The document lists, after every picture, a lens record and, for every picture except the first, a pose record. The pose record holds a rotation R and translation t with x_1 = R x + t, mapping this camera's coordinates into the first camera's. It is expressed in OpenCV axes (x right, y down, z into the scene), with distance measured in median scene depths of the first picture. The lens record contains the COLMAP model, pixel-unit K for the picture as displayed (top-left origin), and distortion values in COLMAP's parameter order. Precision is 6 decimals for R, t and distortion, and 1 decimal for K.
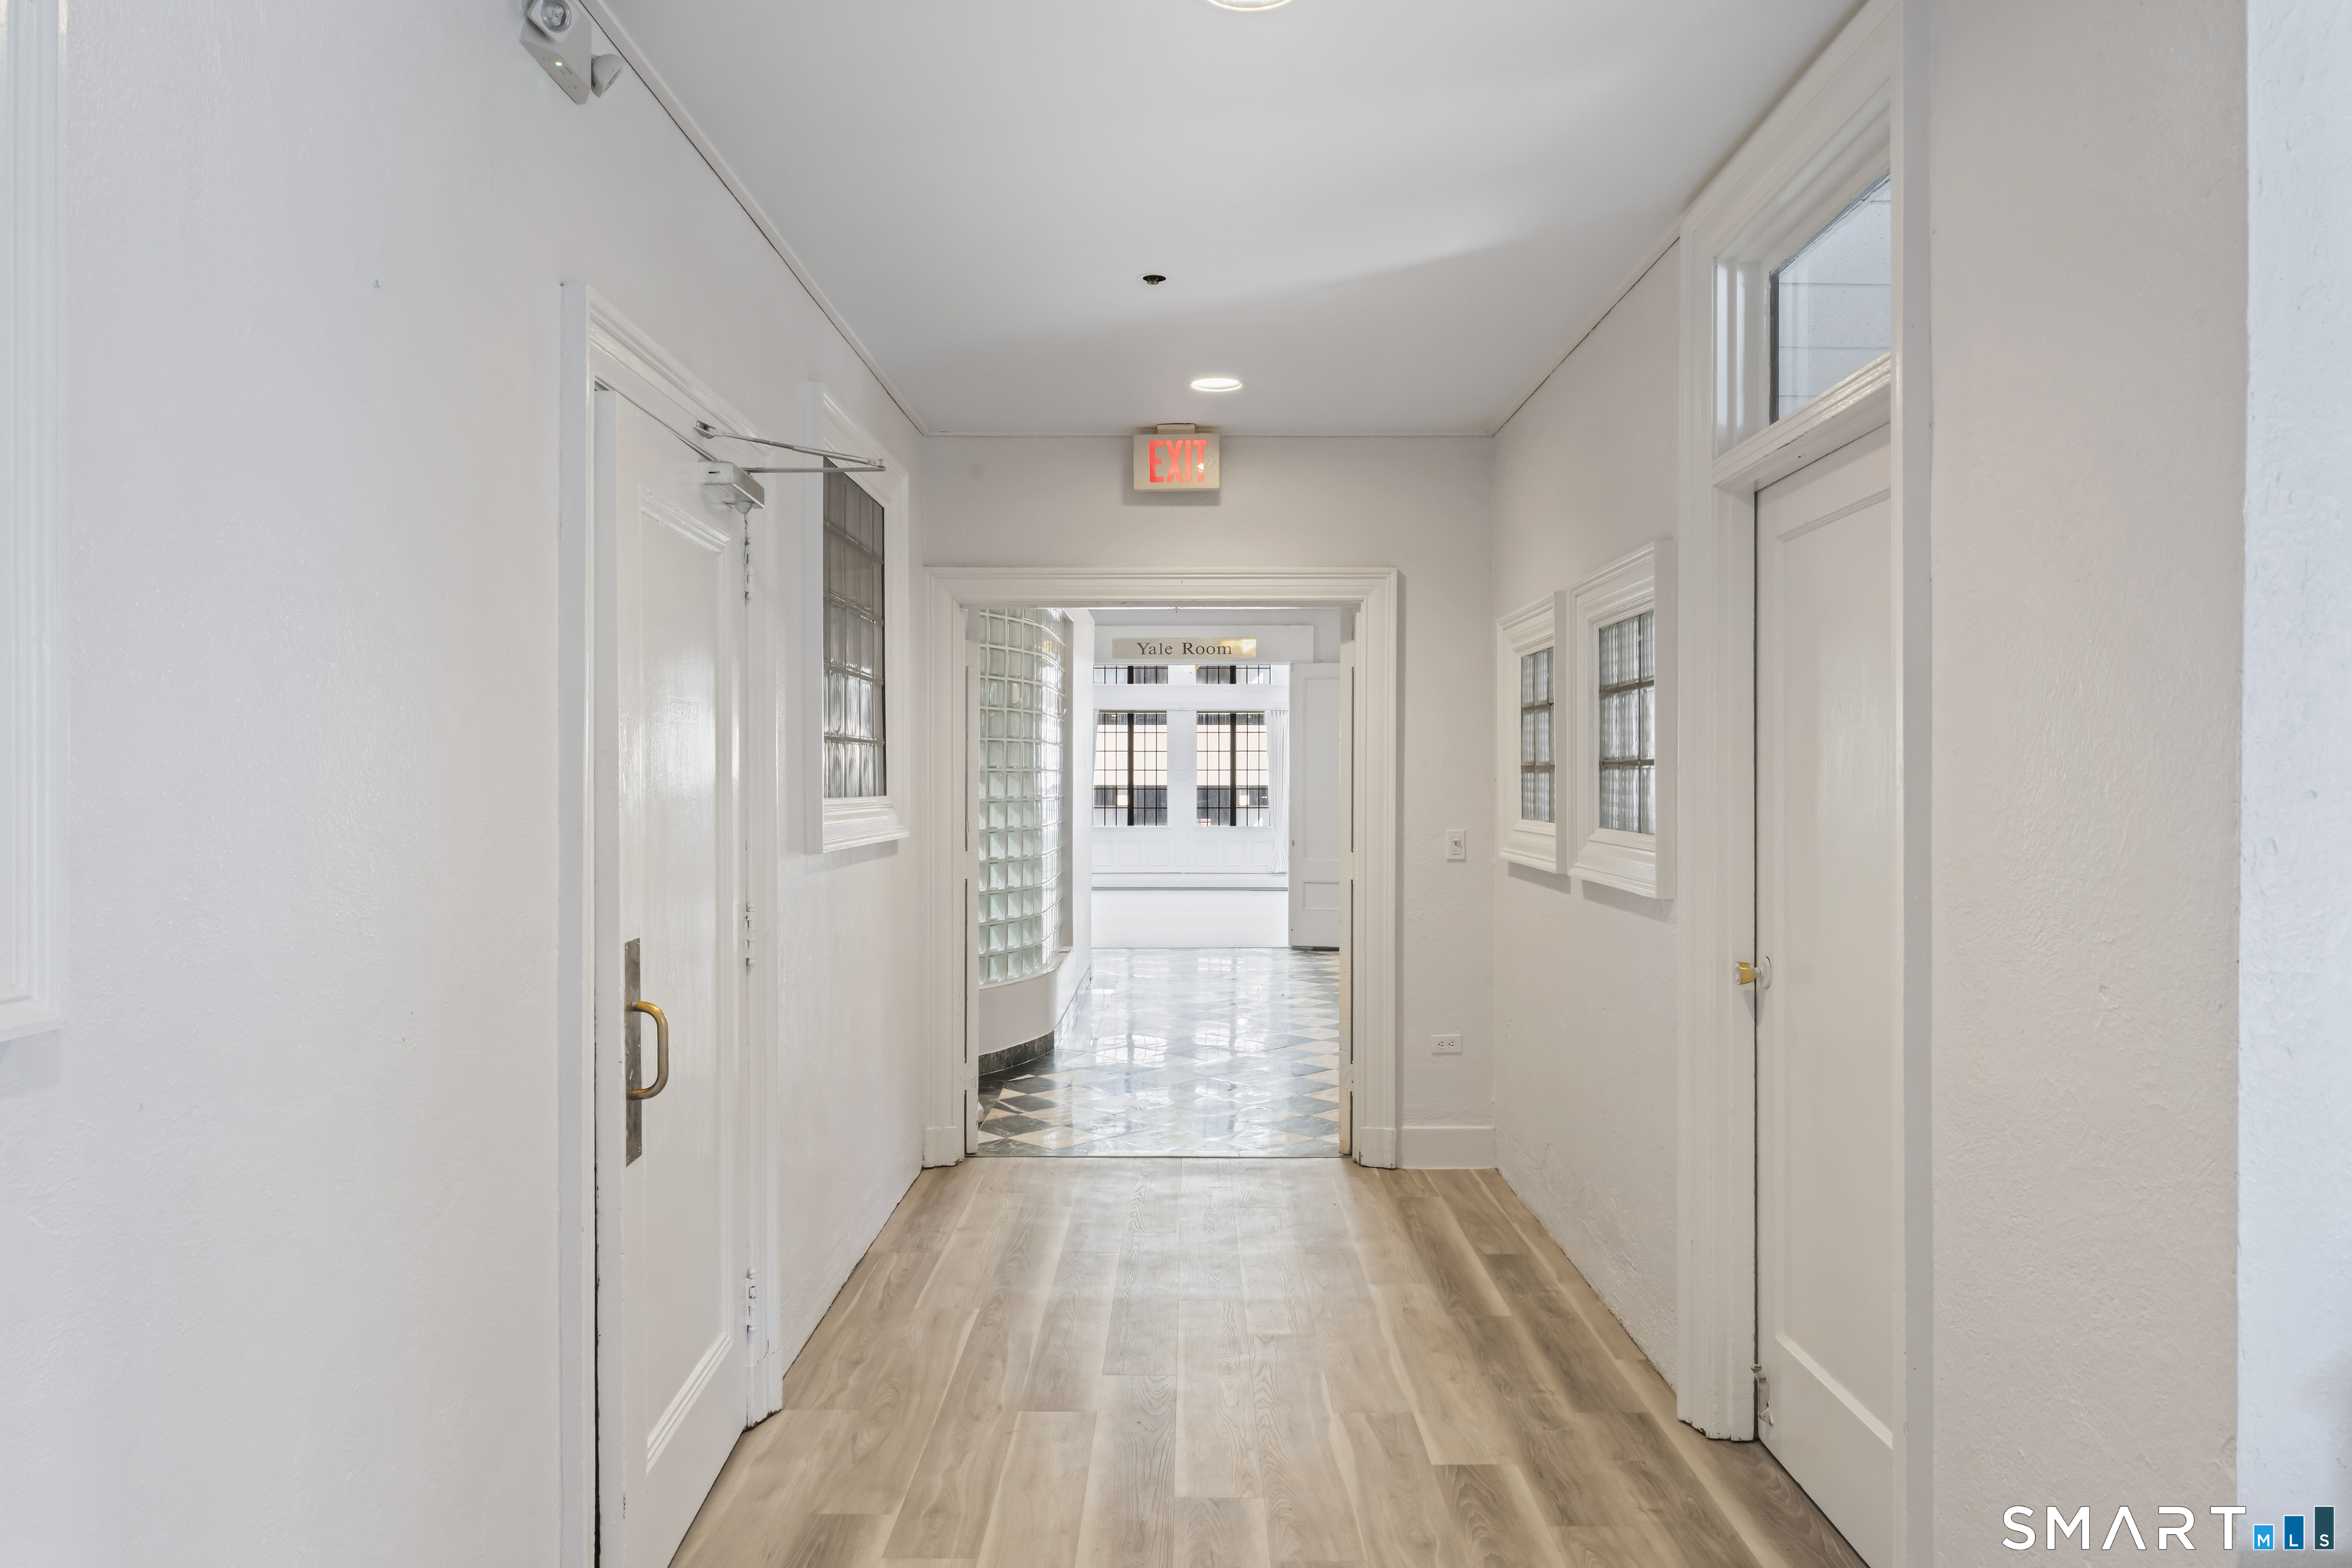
lens RADIAL K [[1583.1, 0, 1176.0], [0, 1583.1, 784.0], [0, 0, 1]] dist [0.000179, 0.000007]
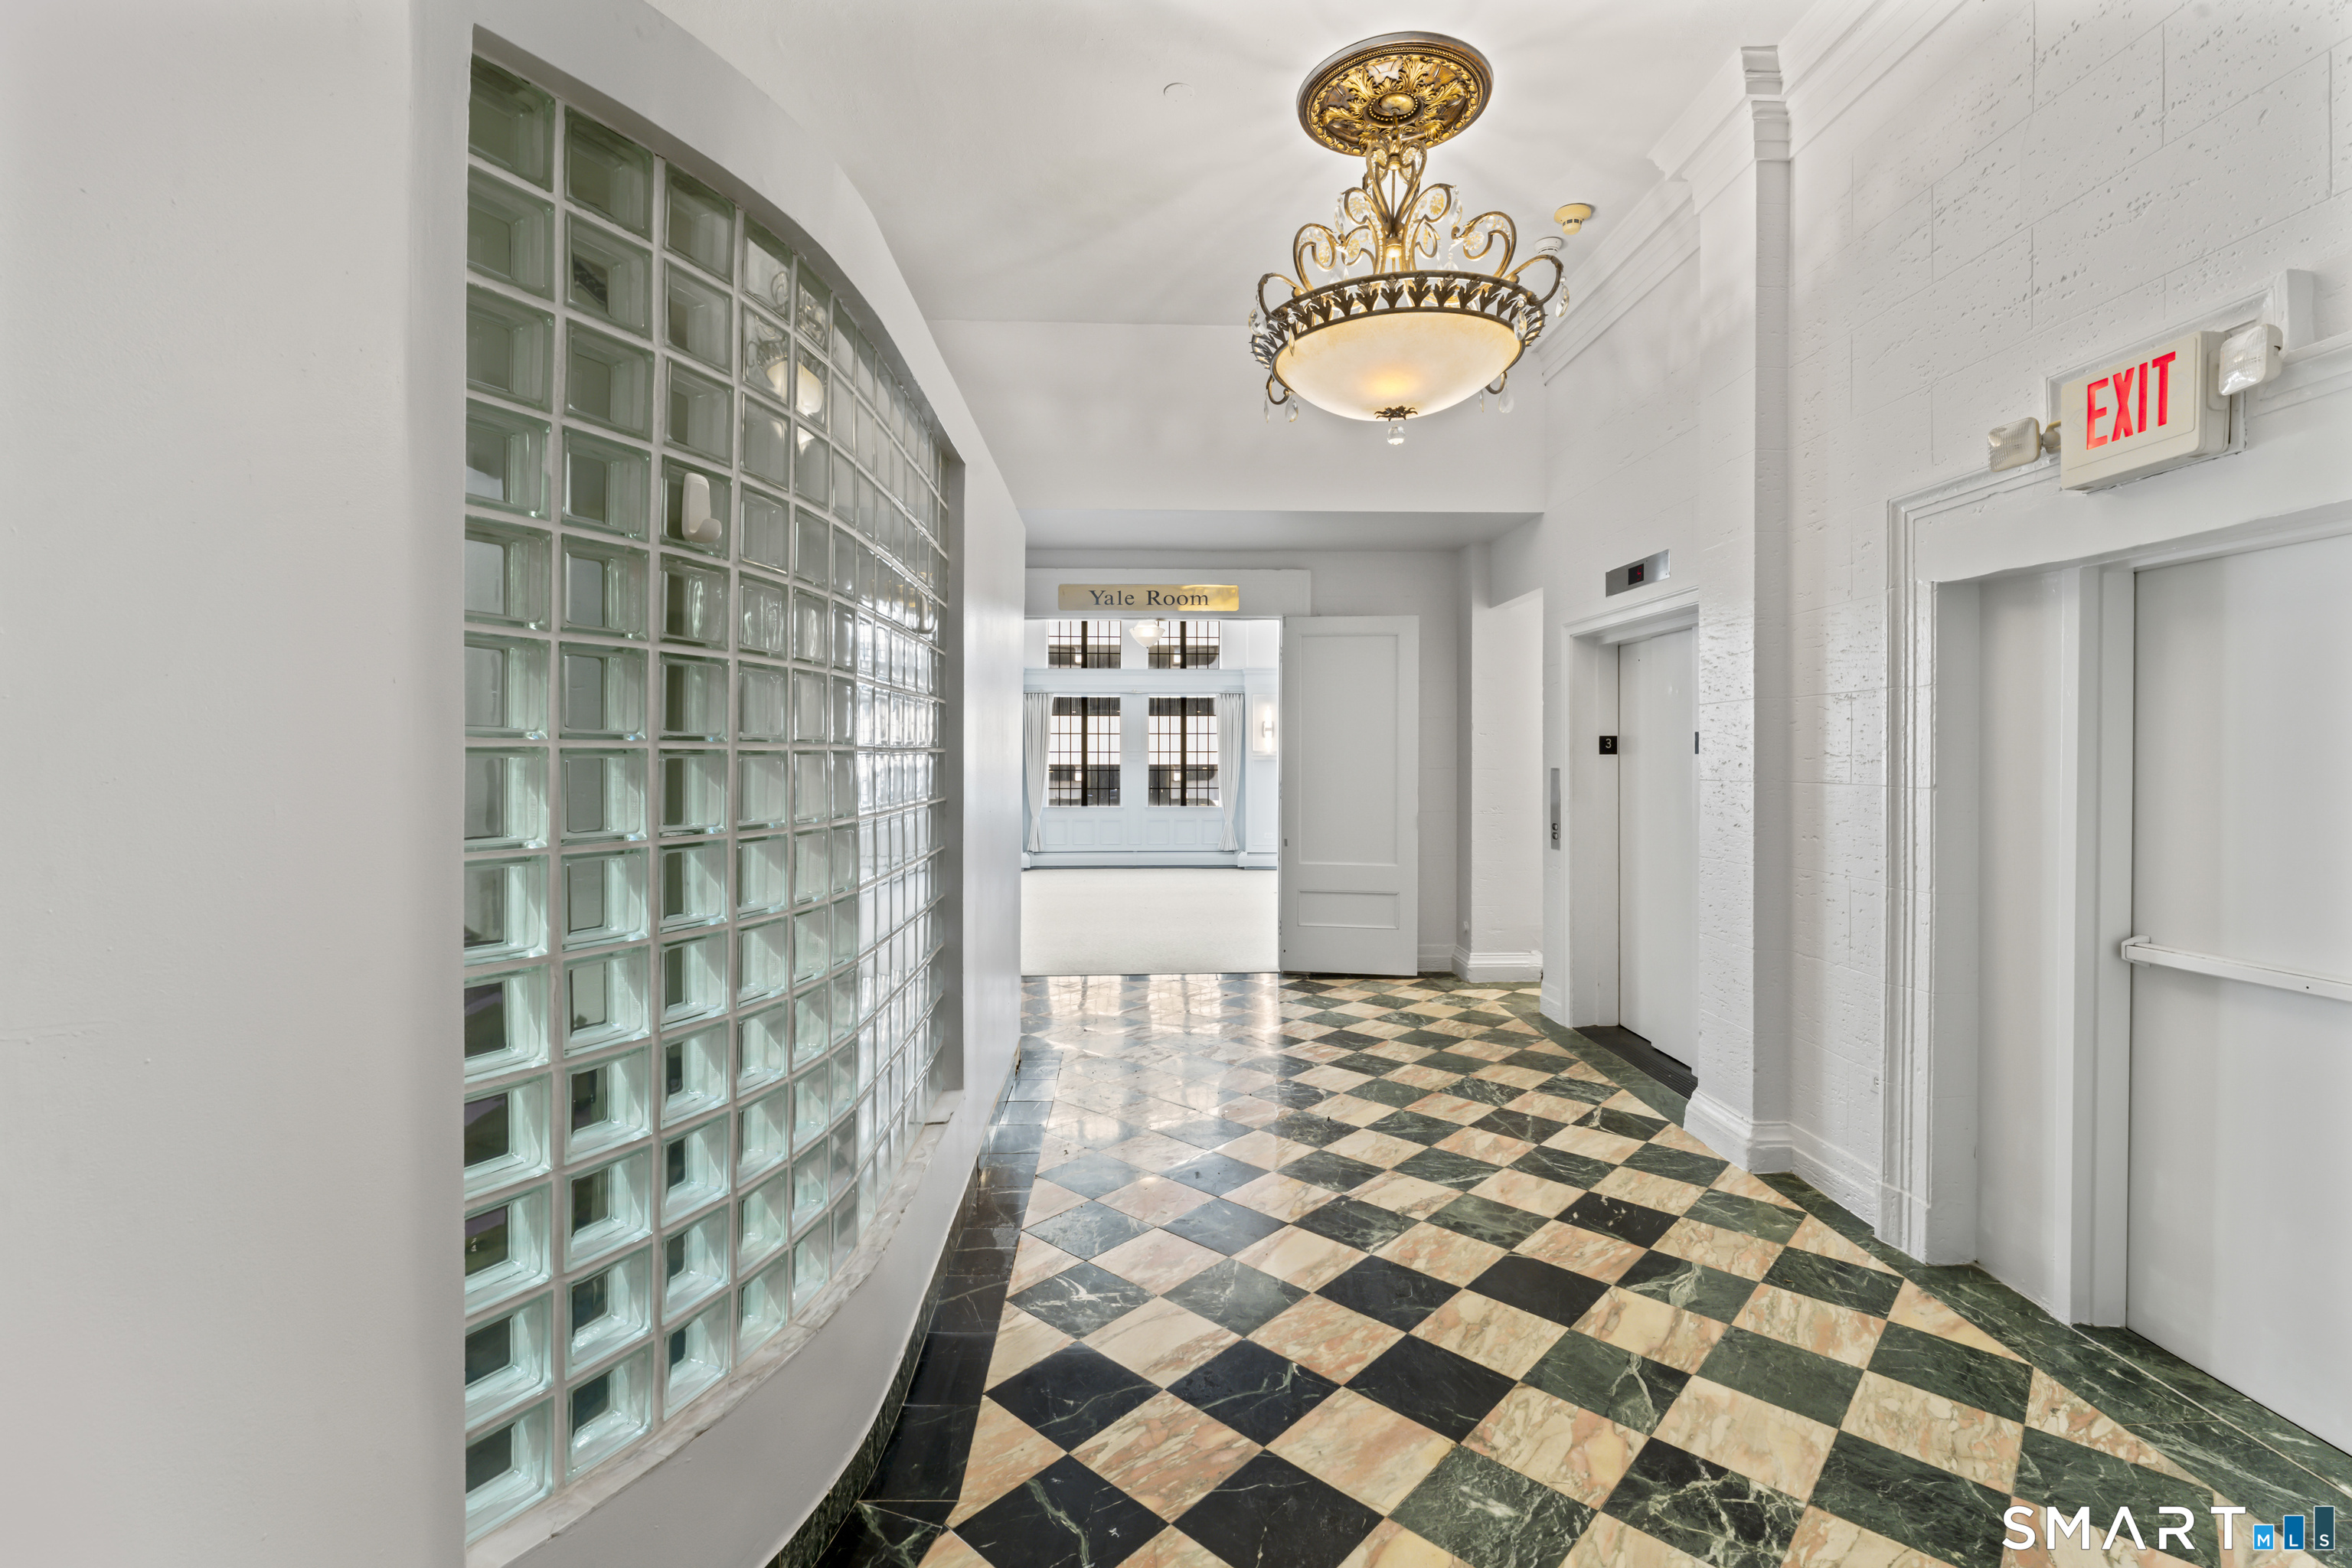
lens RADIAL K [[1022.9, 0, 1178.2], [0, 1022.9, 771.0], [0, 0, 1]] dist [-0.003401, 0.000689]
pose [[0.998191, 0.001545, 0.060103, -0.033521], [-0.002091, 0.999957, 0.009035, -0.010403], [-0.060087, -0.009144, 0.998151, 1.436755]]
